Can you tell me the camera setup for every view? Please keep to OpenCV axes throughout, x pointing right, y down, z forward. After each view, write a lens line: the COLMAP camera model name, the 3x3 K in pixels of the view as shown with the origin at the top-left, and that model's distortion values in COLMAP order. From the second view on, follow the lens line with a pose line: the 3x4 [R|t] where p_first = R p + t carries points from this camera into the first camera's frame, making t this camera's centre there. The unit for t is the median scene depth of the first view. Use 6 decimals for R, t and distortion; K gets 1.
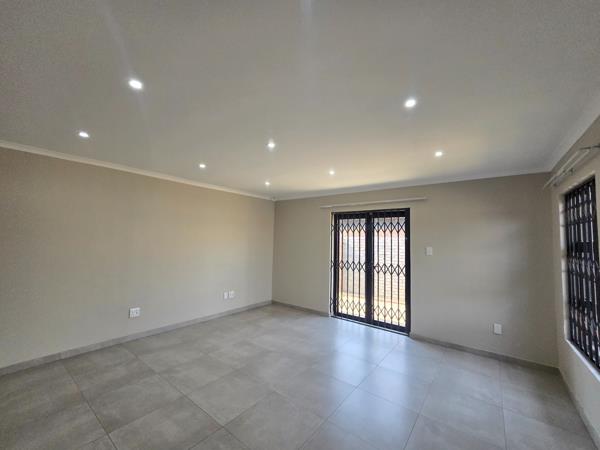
lens RADIAL K [[240.4, 0, 300.2], [0, 240.4, 225.0], [0, 0, 1]] dist [-0.000489, 0.000290]
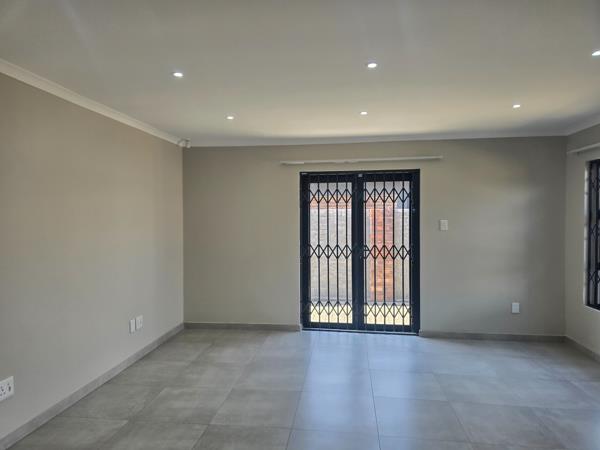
lens RADIAL K [[392.4, 0, 301.1], [0, 392.4, 222.9], [0, 0, 1]] dist [0.052498, -0.053185]
pose [[0.873019, -0.037802, 0.486218, -0.437799], [-0.004328, 0.996352, 0.085233, -0.007335], [-0.487666, -0.076515, 0.869671, 0.086923]]
